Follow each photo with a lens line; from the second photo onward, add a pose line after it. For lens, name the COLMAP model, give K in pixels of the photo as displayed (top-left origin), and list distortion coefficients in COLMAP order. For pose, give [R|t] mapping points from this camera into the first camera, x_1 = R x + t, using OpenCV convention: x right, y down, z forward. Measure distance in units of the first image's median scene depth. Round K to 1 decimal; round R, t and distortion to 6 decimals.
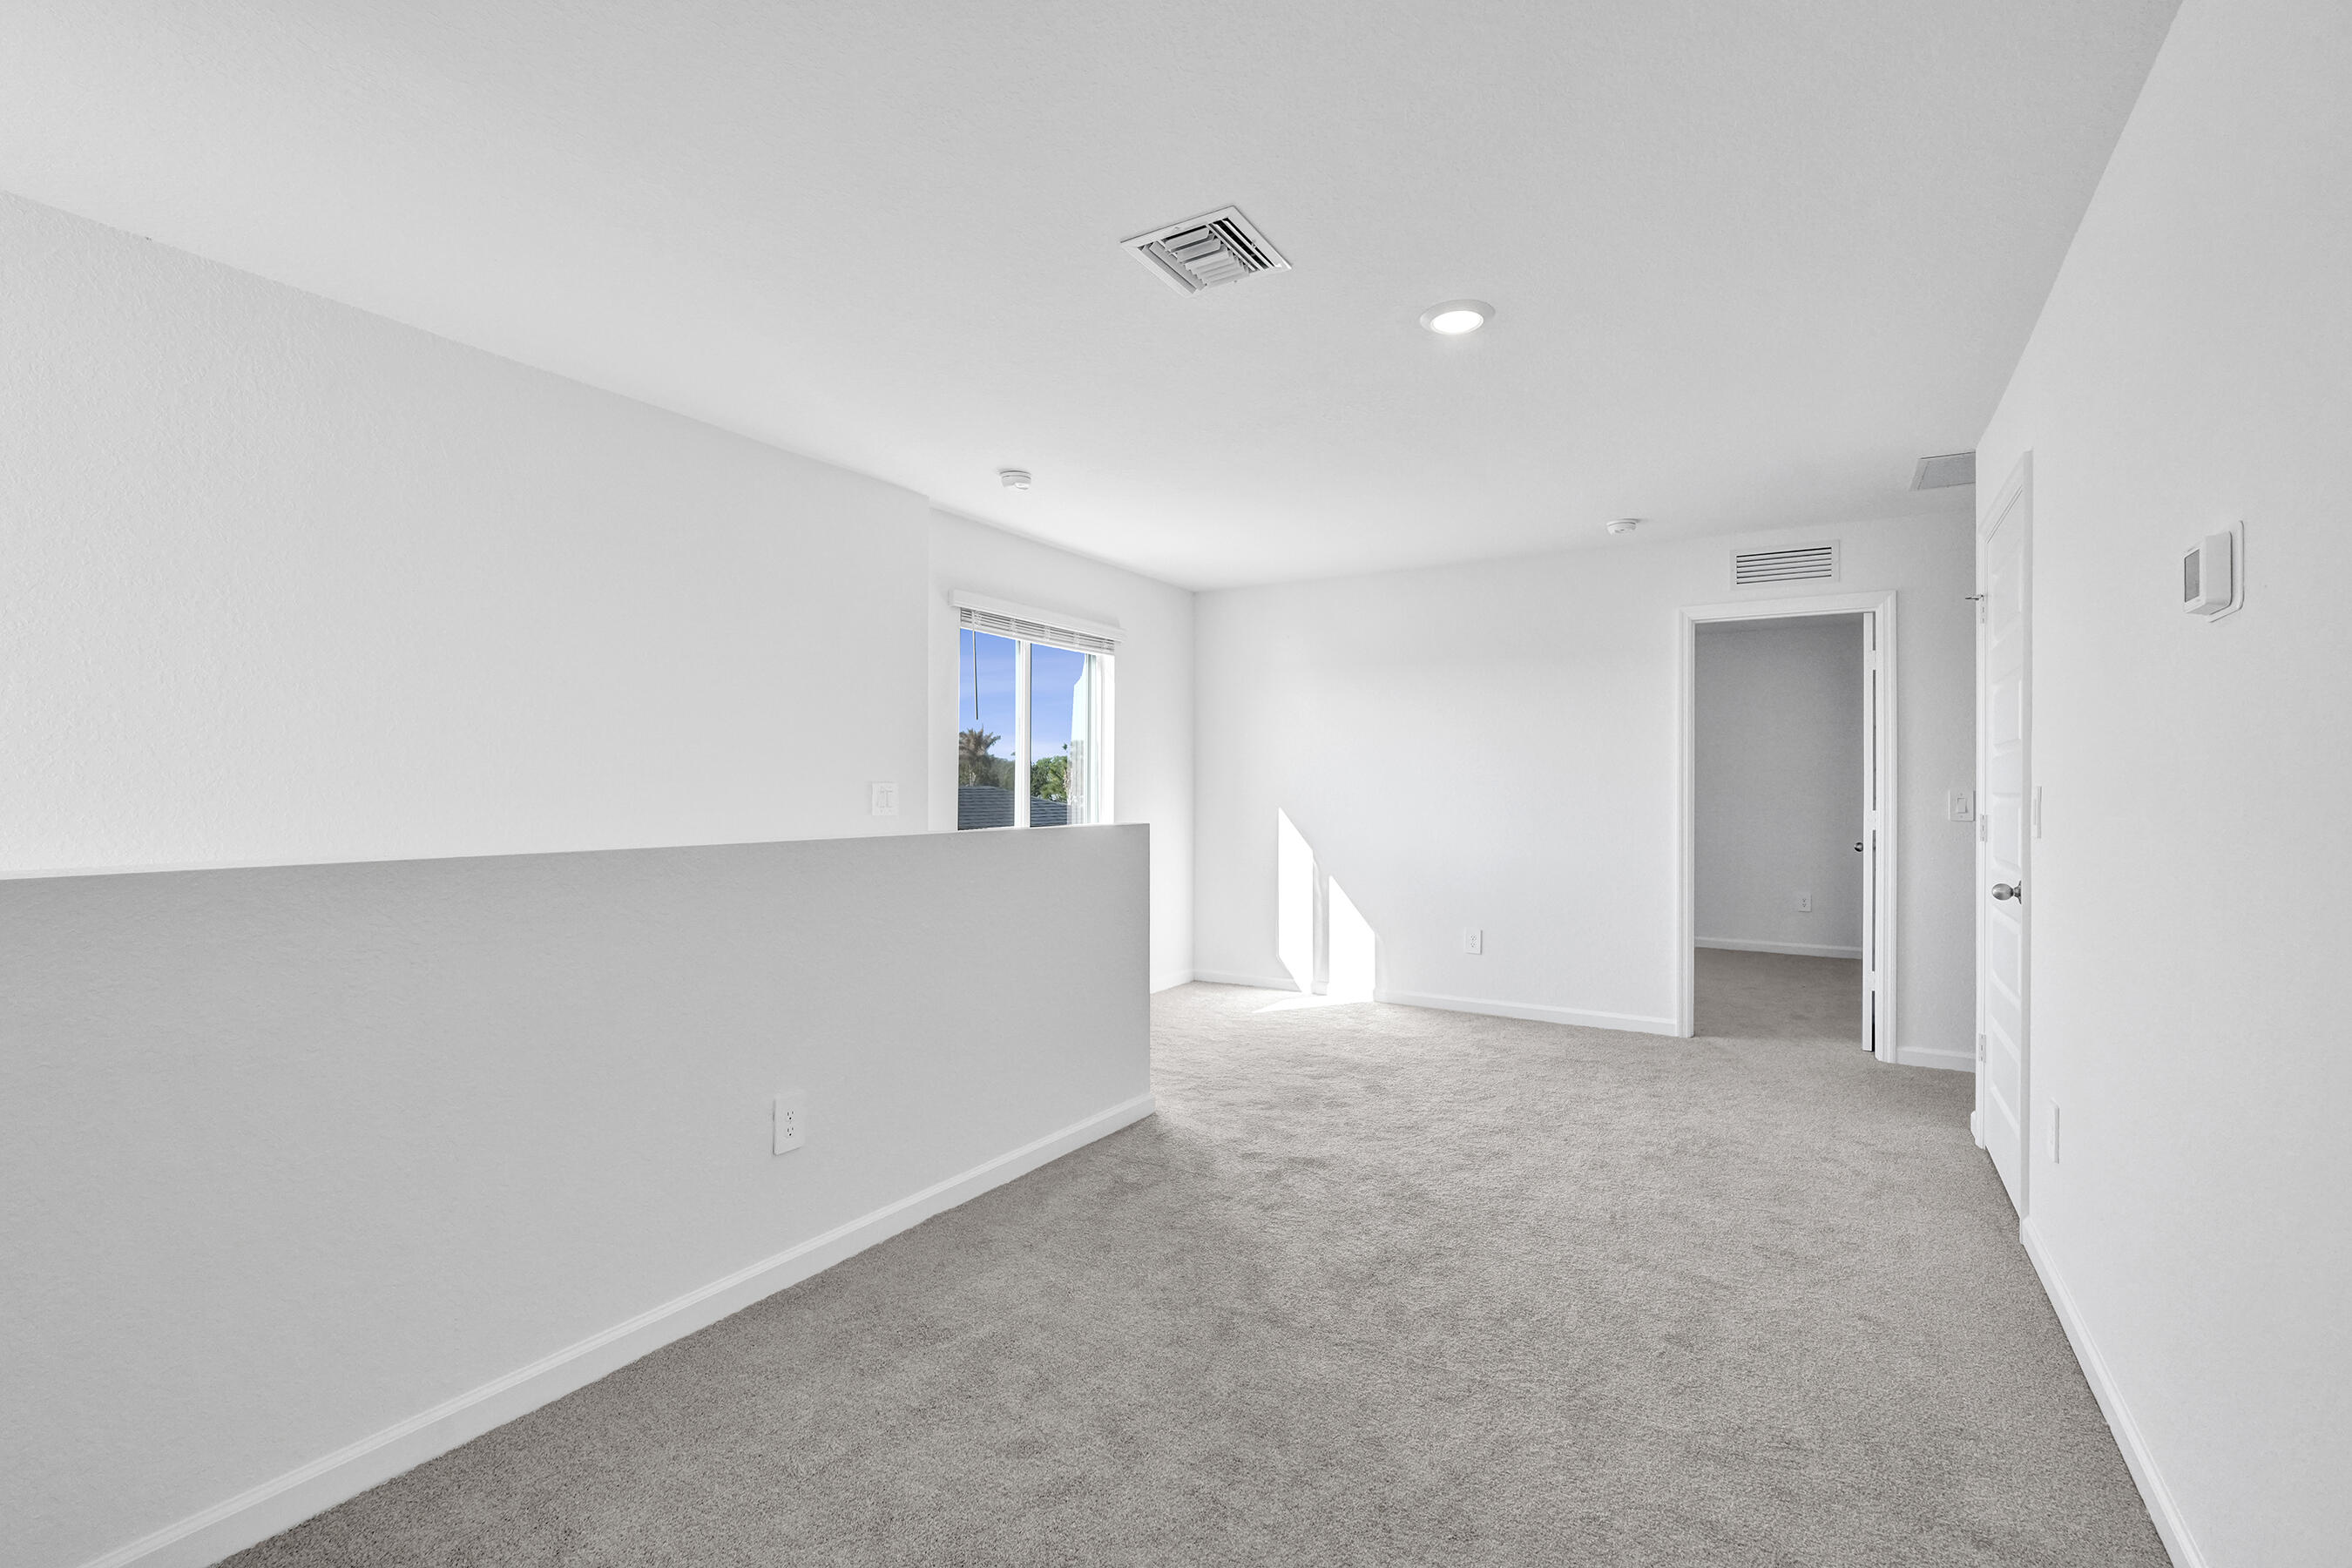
lens RADIAL K [[1022.3, 0, 1166.5], [0, 1022.3, 787.5], [0, 0, 1]] dist [-0.009660, -0.000009]
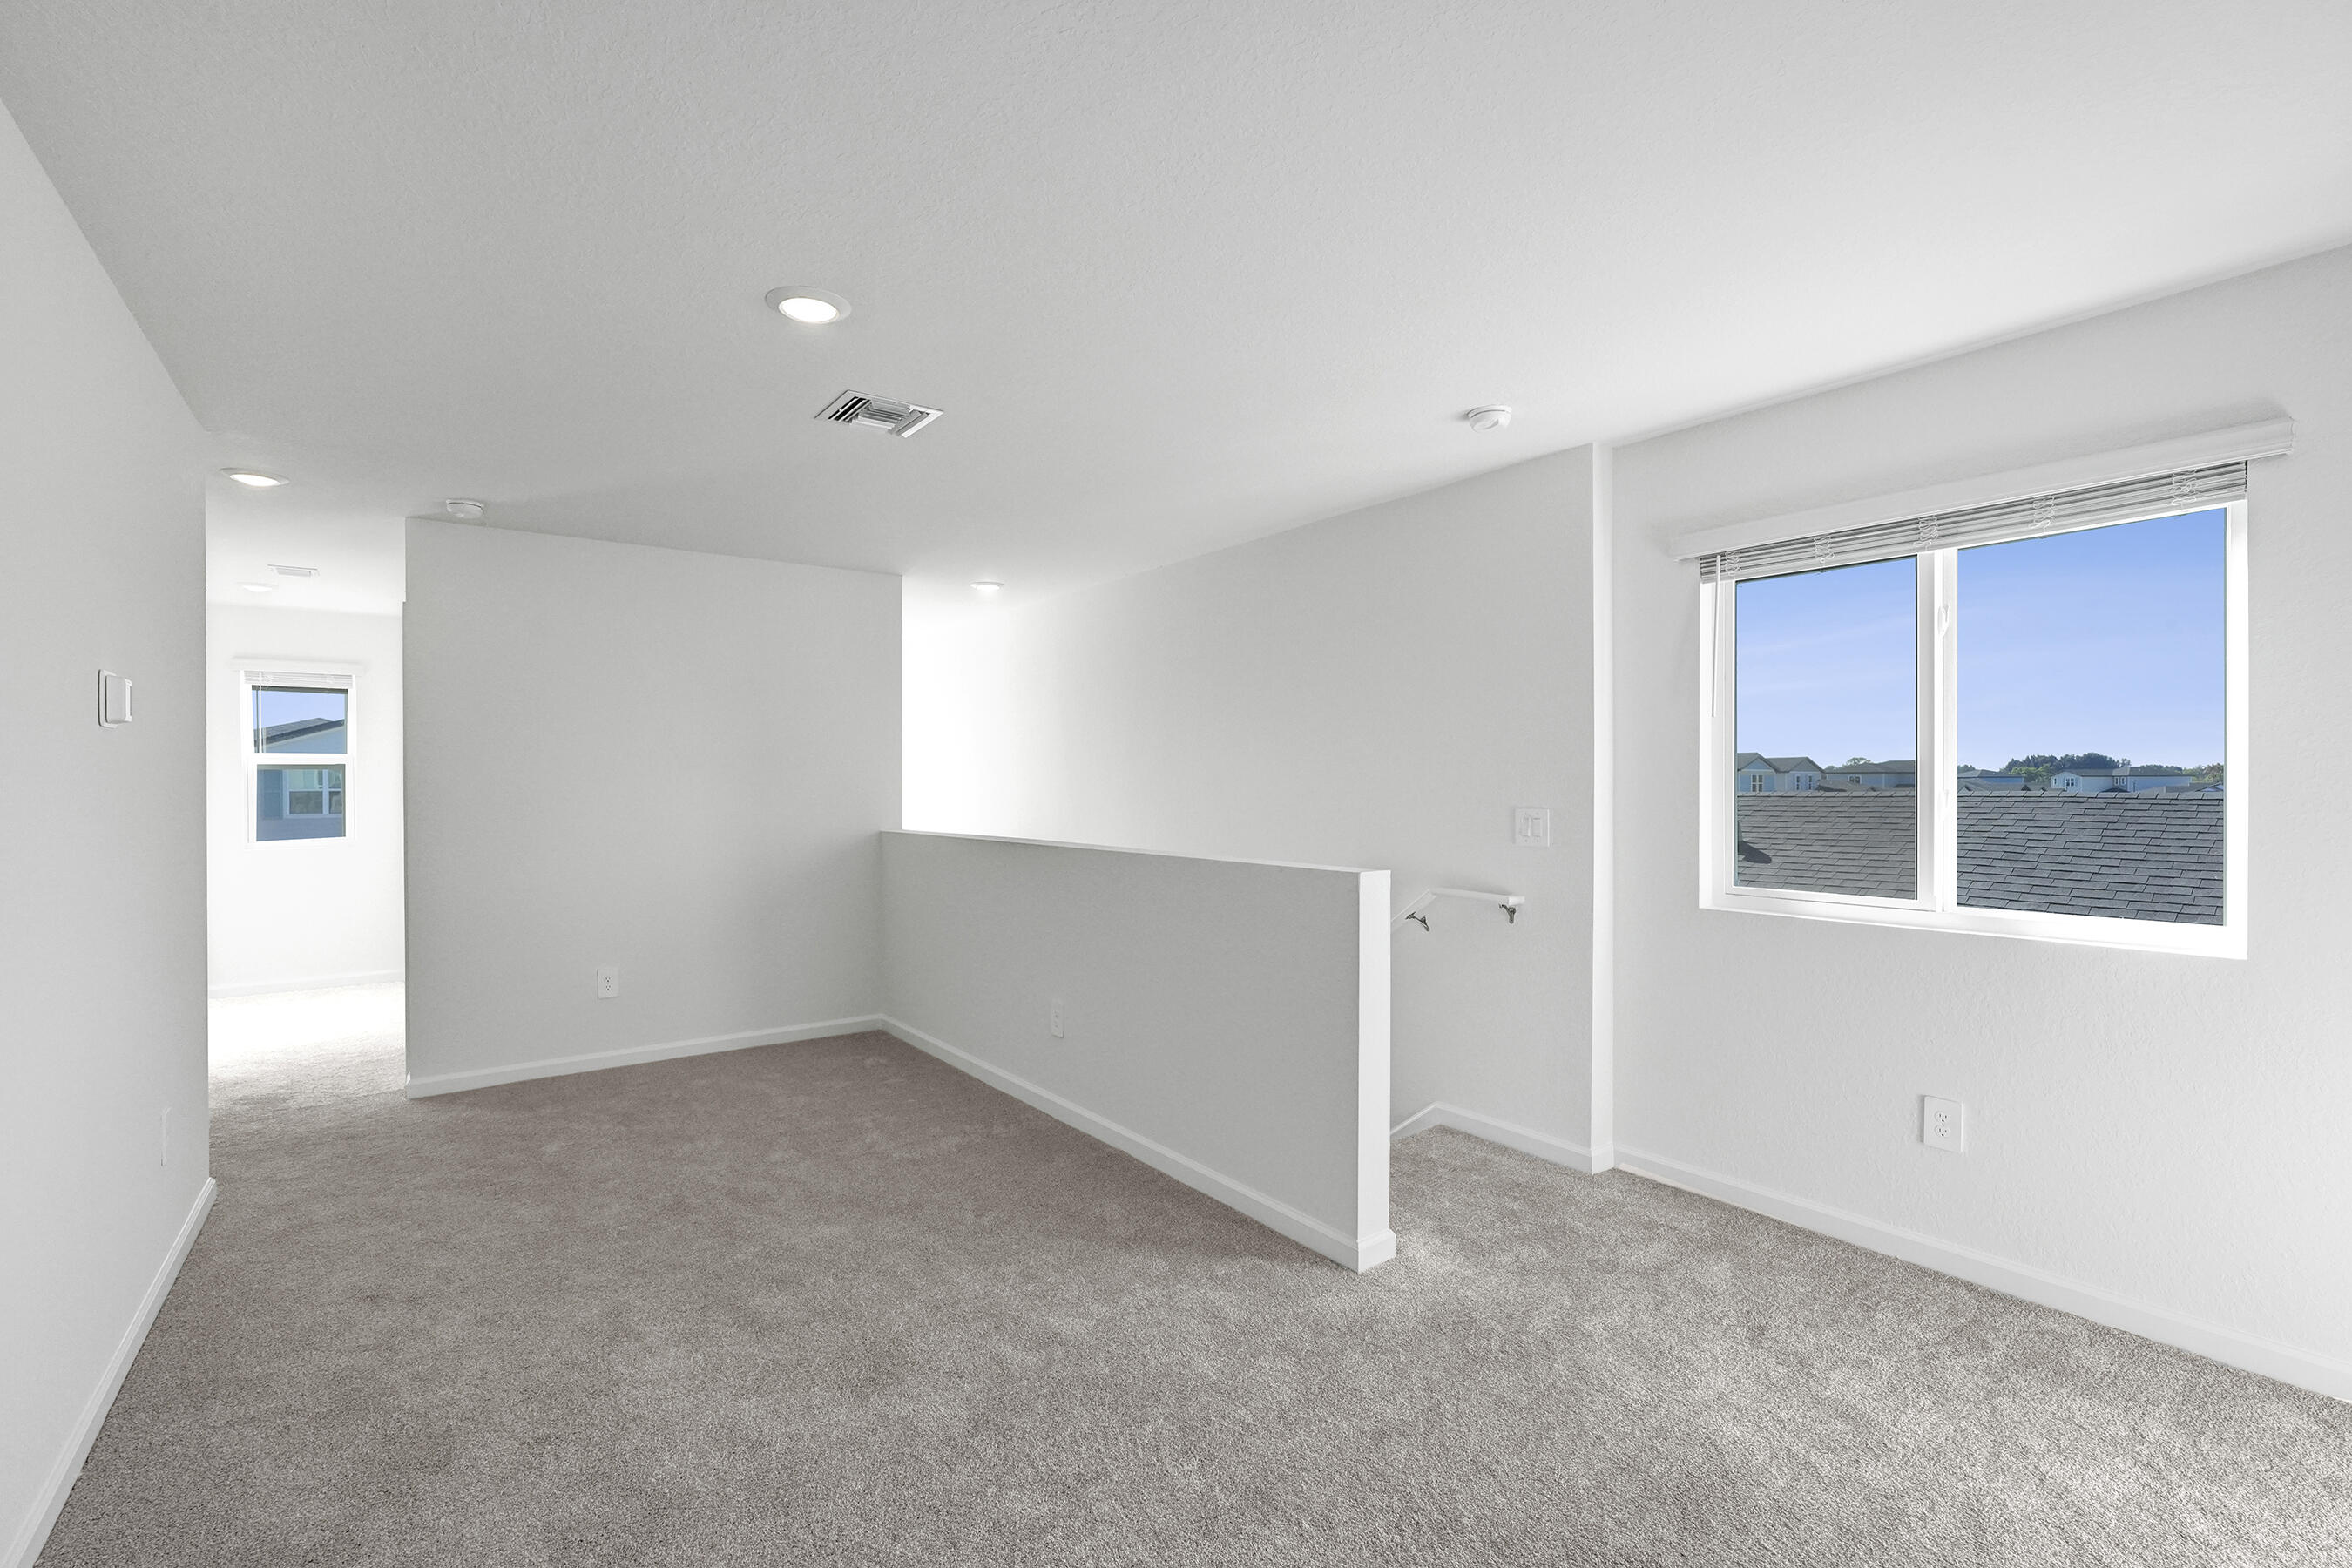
lens RADIAL K [[1022.3, 0, 1166.5], [0, 1022.3, 787.5], [0, 0, 1]] dist [-0.009660, -0.000009]
pose [[-0.371622, -0.026222, -0.928014, 0.502812], [-0.028511, 0.999452, -0.016823, -0.000372], [0.927946, 0.020207, -0.372166, 0.835531]]
